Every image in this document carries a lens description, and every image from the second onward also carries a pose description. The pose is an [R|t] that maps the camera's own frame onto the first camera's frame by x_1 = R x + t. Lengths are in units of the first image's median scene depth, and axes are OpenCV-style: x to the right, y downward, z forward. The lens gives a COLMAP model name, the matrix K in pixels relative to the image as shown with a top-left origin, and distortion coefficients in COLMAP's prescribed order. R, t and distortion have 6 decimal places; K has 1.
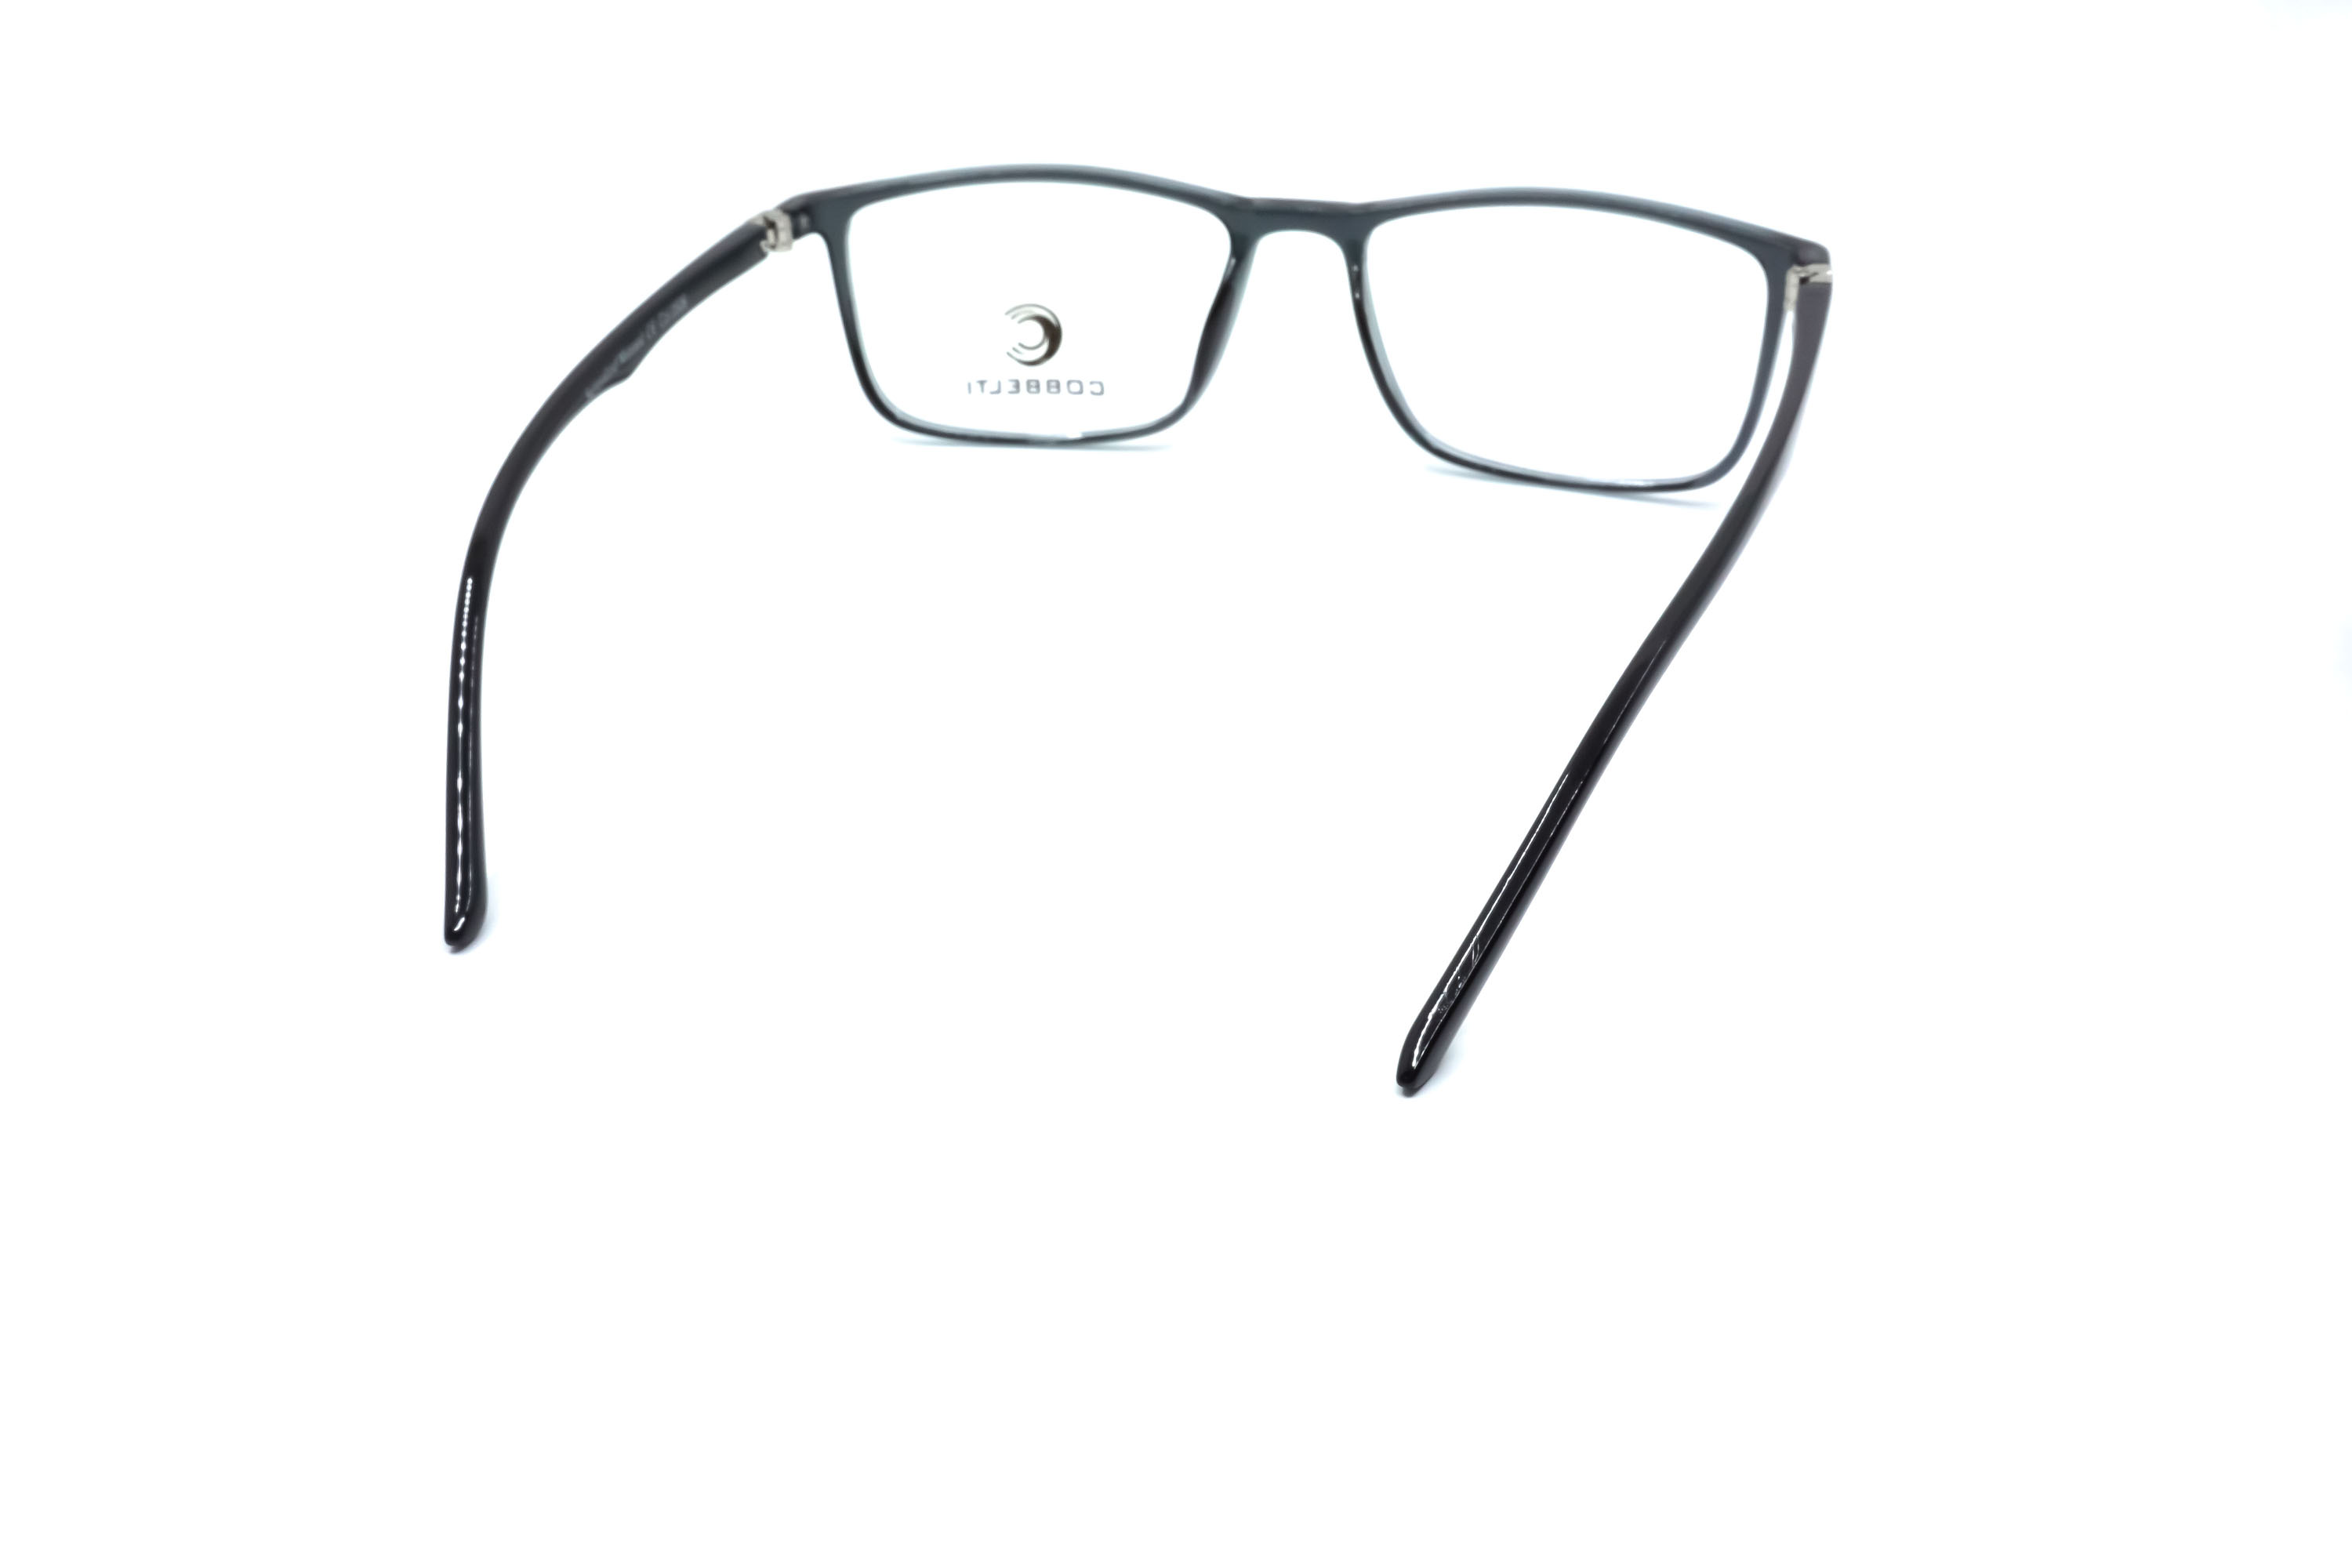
lens RADIAL K [[2618.1, 0, 1170.1], [0, 2618.1, 743.8], [0, 0, 1]] dist [0.029979, 0.000000]
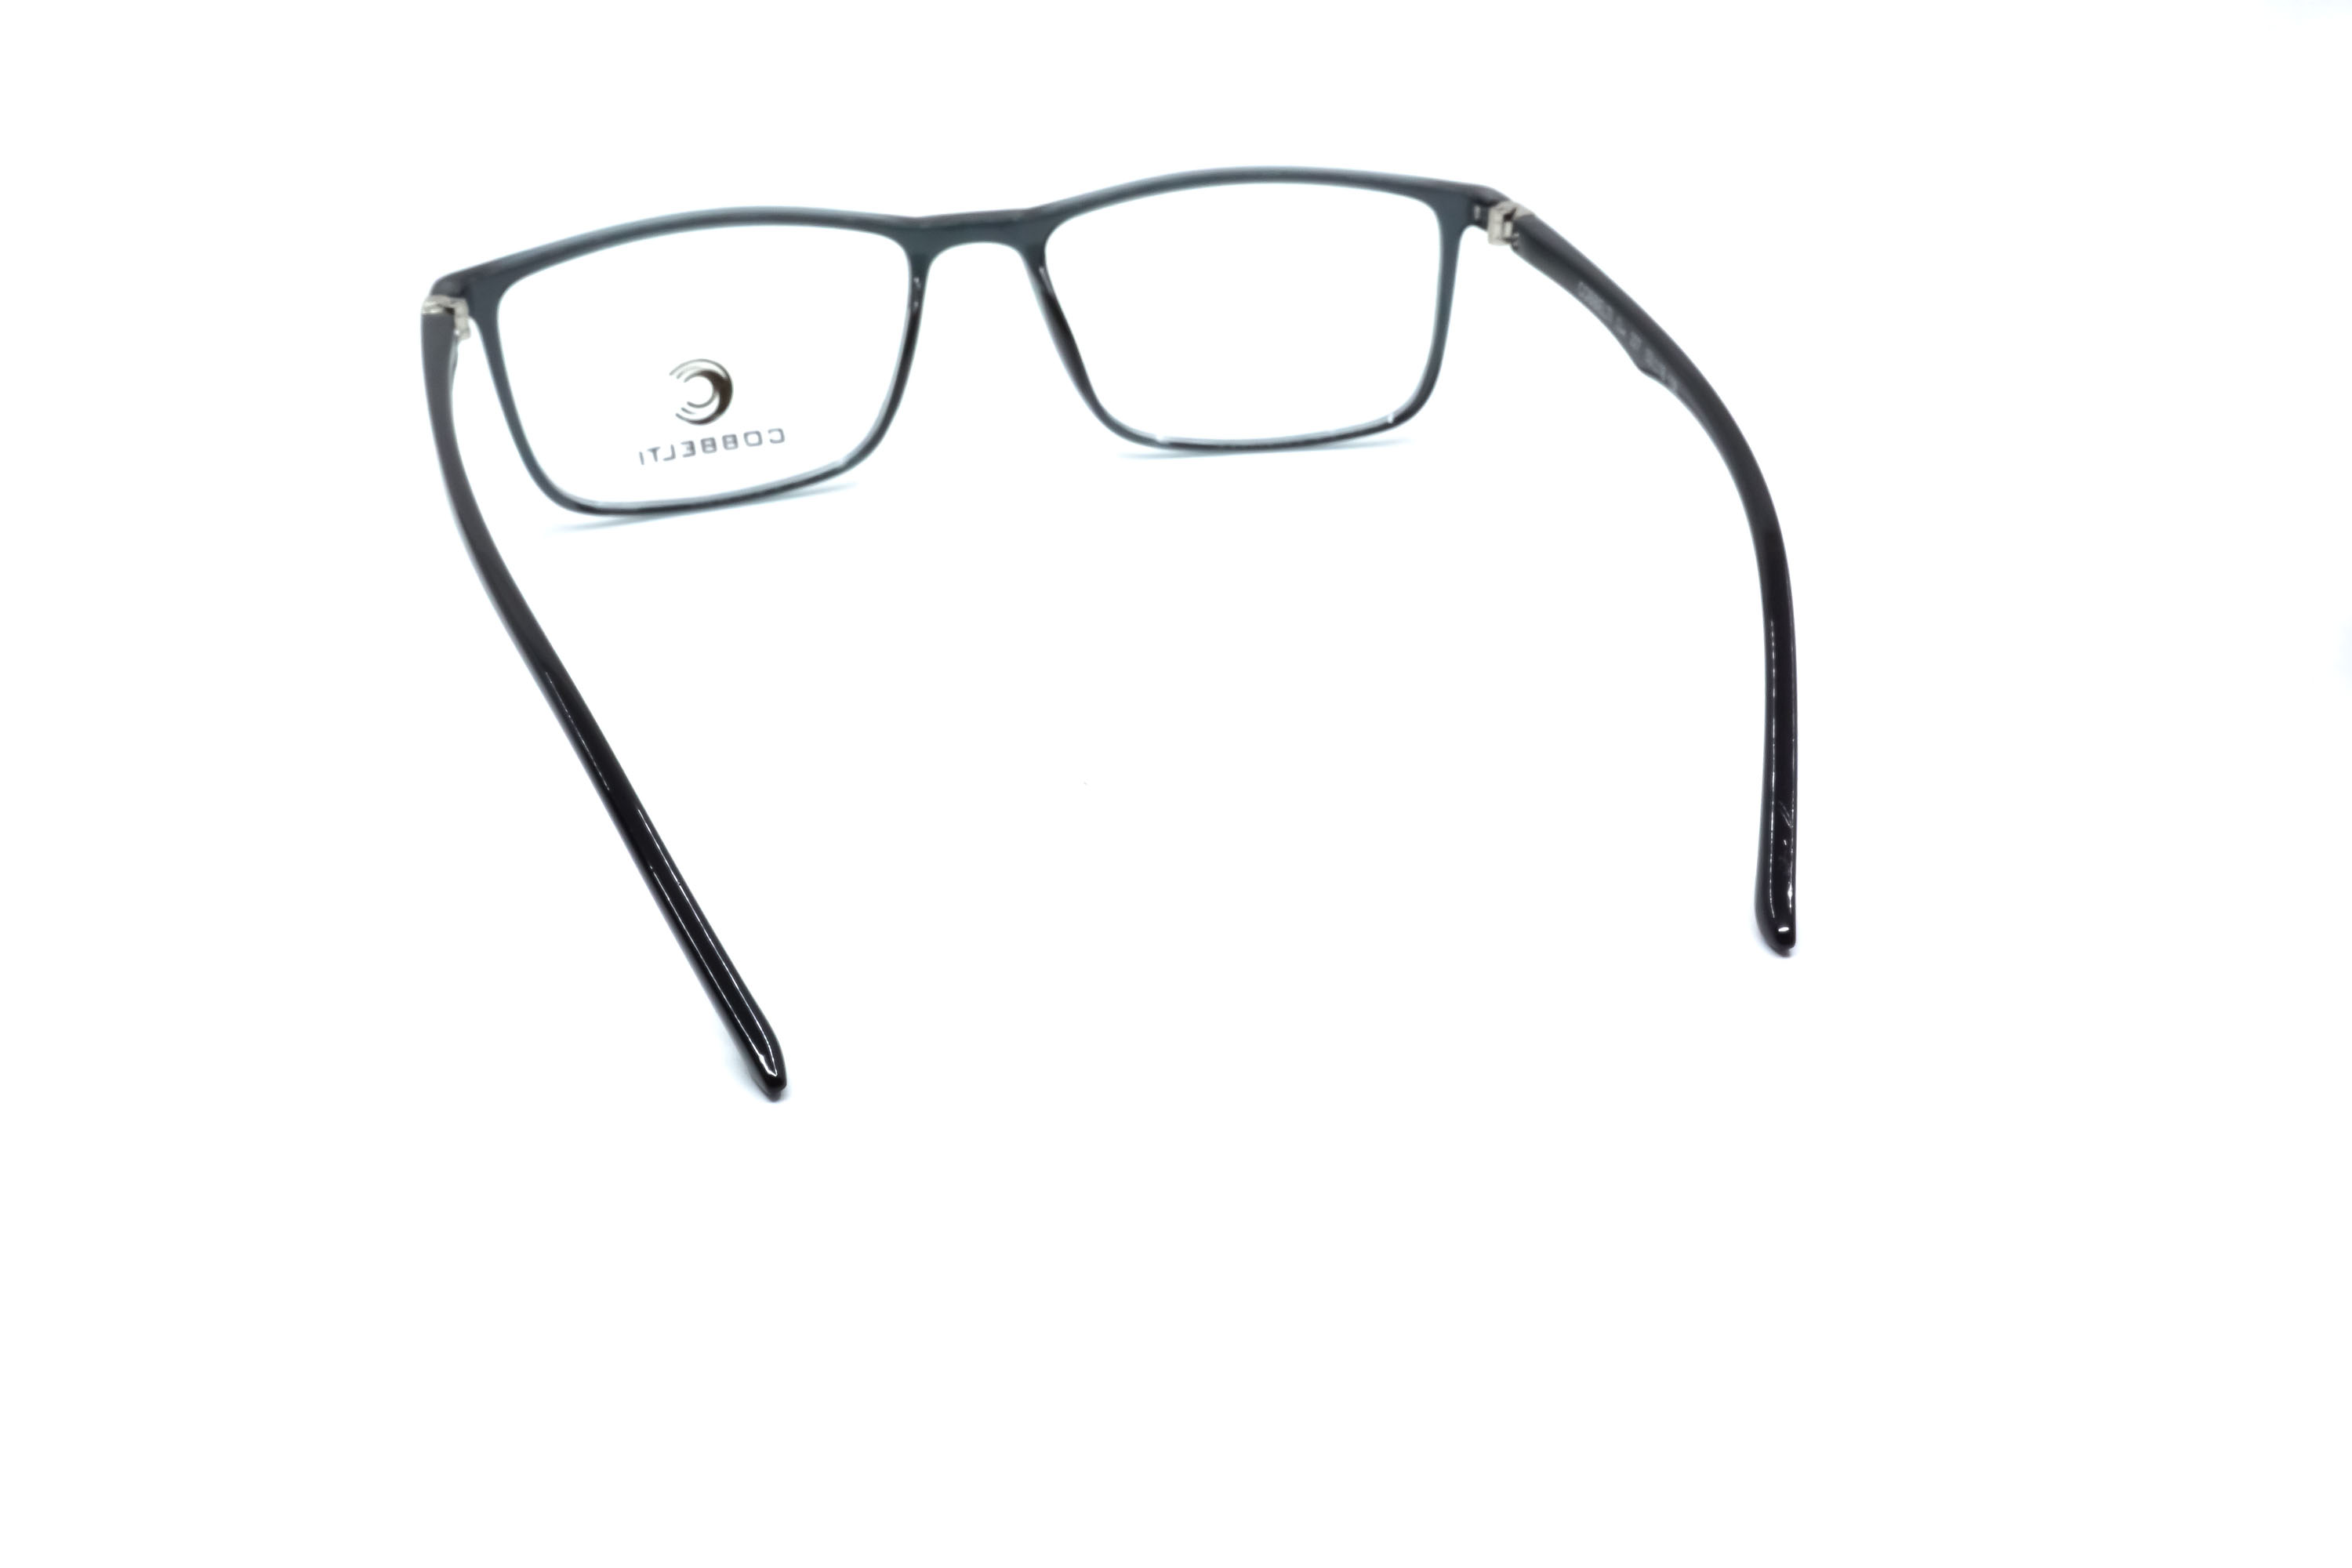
lens RADIAL K [[2618.1, 0, 1187.0], [0, 2618.1, 787.6], [0, 0, 1]] dist [0.029979, 0.000000]
pose [[0.852162, -0.228797, 0.470608, -0.389222], [0.224198, 0.972257, 0.066717, -0.041454], [-0.472817, 0.048656, 0.879816, 0.090992]]
